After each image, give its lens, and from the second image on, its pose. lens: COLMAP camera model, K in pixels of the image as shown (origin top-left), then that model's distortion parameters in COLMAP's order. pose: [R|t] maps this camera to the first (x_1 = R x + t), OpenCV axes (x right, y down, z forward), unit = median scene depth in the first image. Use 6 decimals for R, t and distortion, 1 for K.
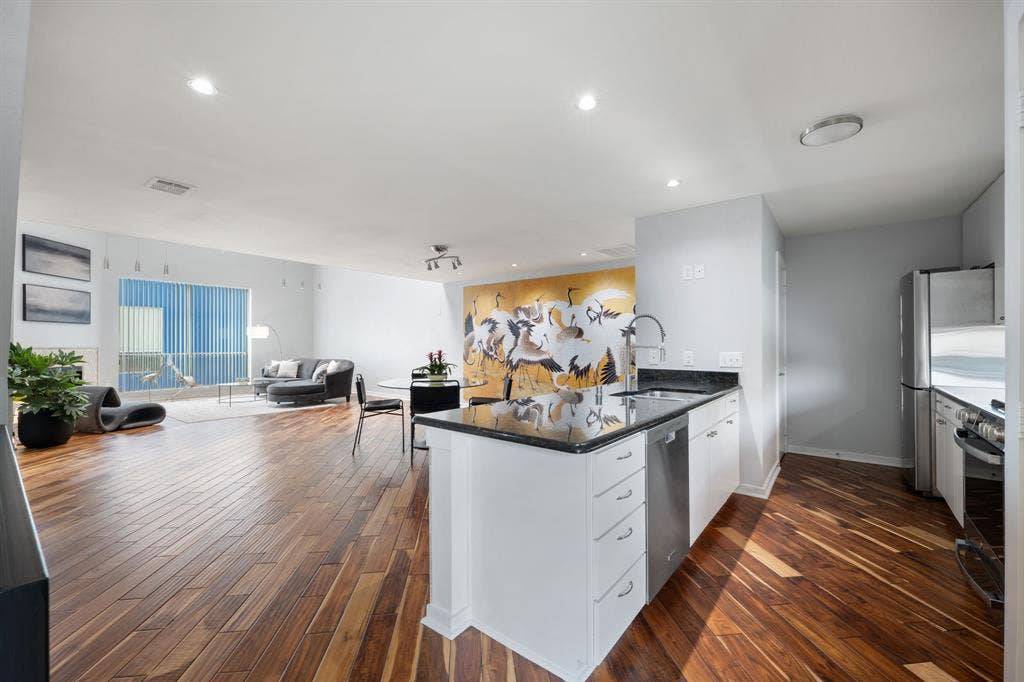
lens RADIAL K [[412.6, 0, 512.0], [0, 412.6, 341.0], [0, 0, 1]] dist [0.000520, -0.000019]
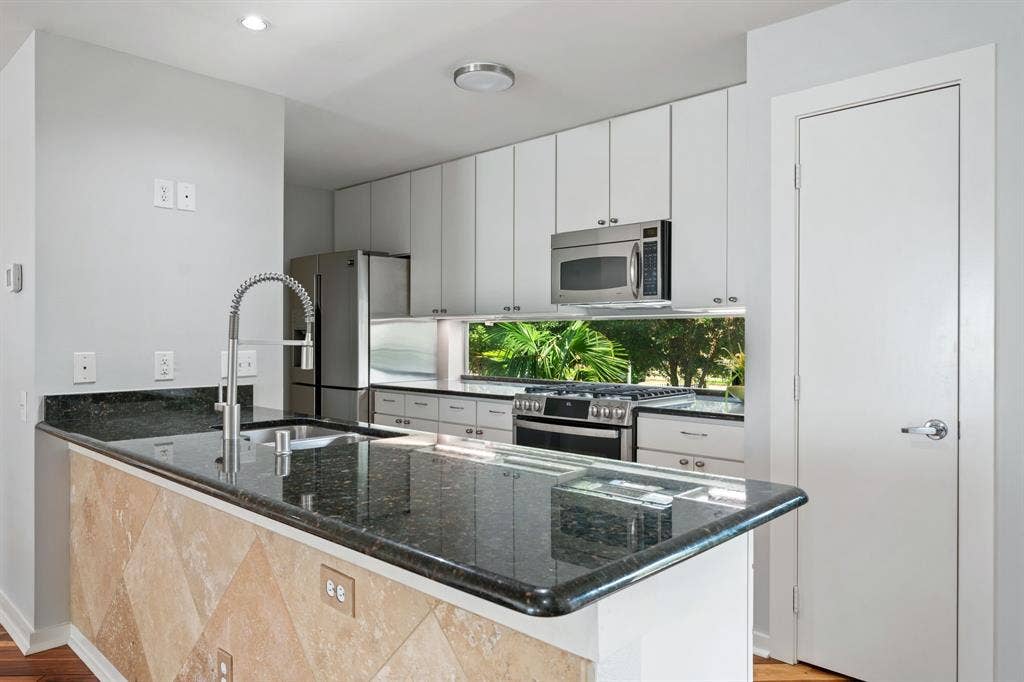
lens RADIAL K [[683.3, 0, 512.0], [0, 683.3, 341.0], [0, 0, 1]] dist [0.000531, -0.000146]
pose [[0.086838, -0.007572, 0.996194, -0.201202], [-0.008160, 0.999932, 0.008311, 0.000743], [-0.996189, -0.008850, 0.086770, 0.284025]]
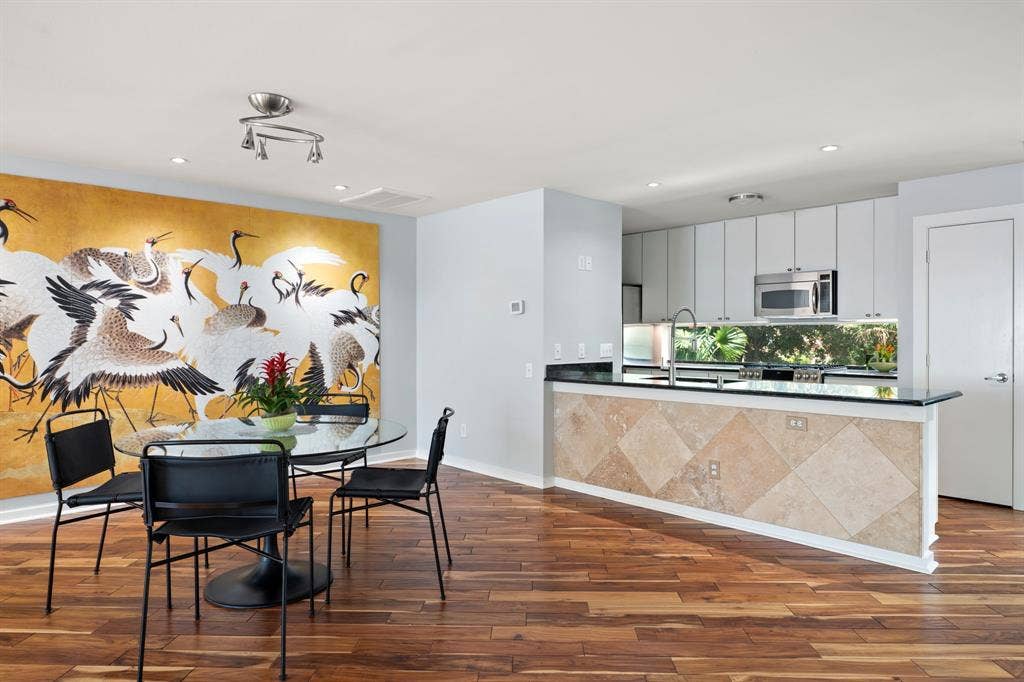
lens RADIAL K [[625.9, 0, 512.0], [0, 625.9, 341.0], [0, 0, 1]] dist [0.002544, 0.000433]
pose [[0.144847, -0.010307, 0.989400, -0.589212], [-0.004388, 0.999929, 0.011059, 0.001254], [-0.989444, -0.005944, 0.144791, 0.528411]]
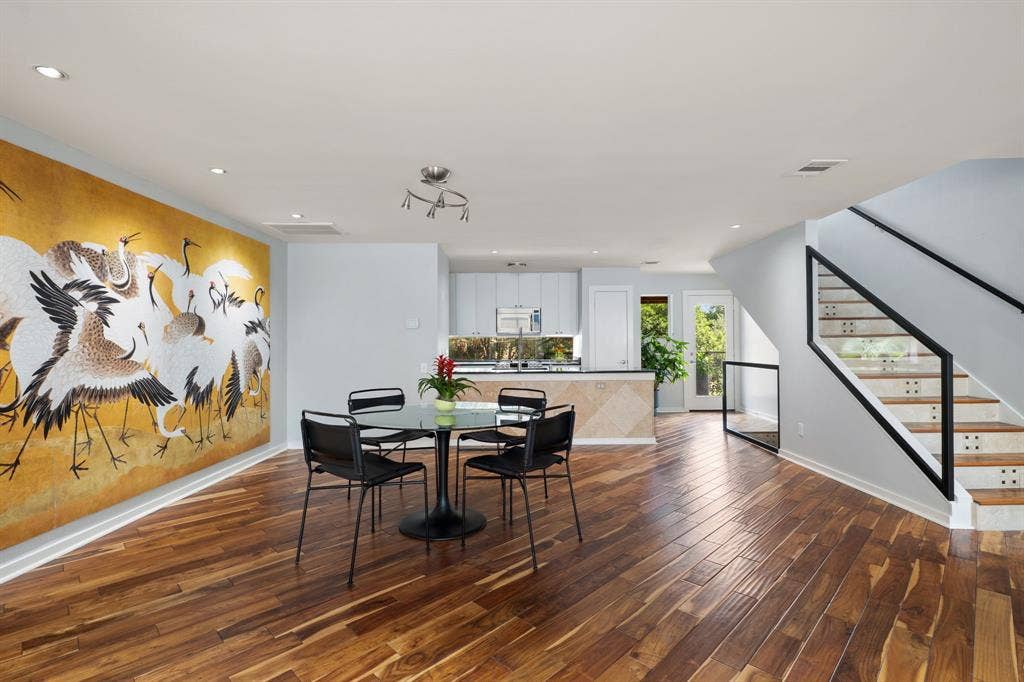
lens RADIAL K [[478.0, 0, 512.0], [0, 478.0, 341.0], [0, 0, 1]] dist [0.000779, 0.000010]
pose [[-0.623592, 0.006346, 0.781724, -0.579785], [-0.000338, 0.999965, -0.008388, 0.005845], [-0.781750, -0.005495, -0.623568, 1.037603]]
